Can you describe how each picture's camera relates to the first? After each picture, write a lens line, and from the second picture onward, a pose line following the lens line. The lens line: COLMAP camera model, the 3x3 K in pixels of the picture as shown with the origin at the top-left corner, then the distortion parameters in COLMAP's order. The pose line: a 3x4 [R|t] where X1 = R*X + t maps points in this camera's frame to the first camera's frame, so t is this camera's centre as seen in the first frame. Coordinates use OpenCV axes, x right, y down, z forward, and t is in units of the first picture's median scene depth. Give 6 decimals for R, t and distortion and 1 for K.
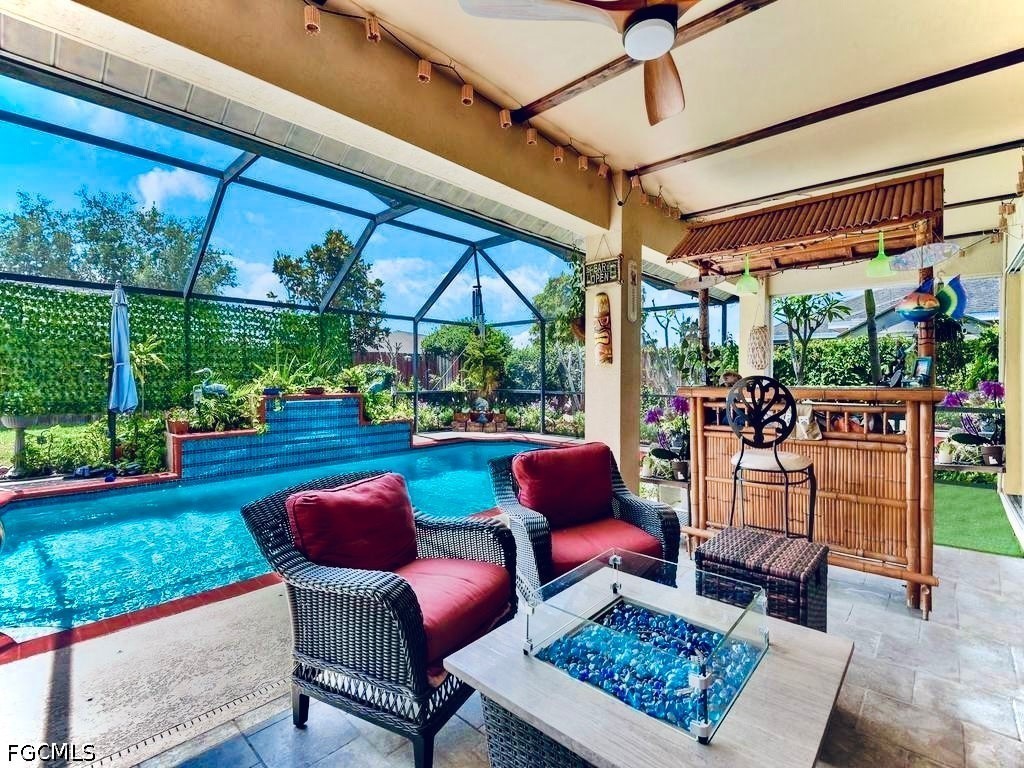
lens RADIAL K [[467.6, 0, 510.6], [0, 467.6, 380.8], [0, 0, 1]] dist [-0.000705, -0.001951]
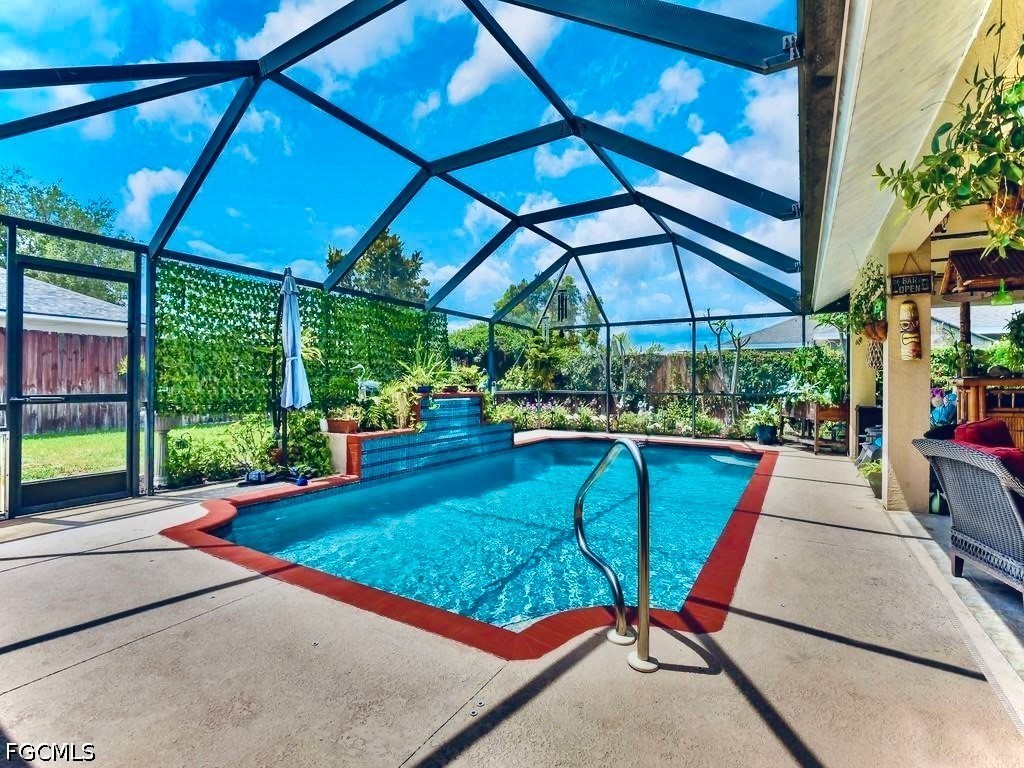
lens RADIAL K [[467.6, 0, 488.5], [0, 467.6, 388.7], [0, 0, 1]] dist [-0.000705, -0.001951]
pose [[0.977736, 0.001094, 0.209837, -0.645765], [-0.001023, 0.999999, -0.000449, 0.024089], [-0.209838, 0.000224, 0.977736, 0.021898]]
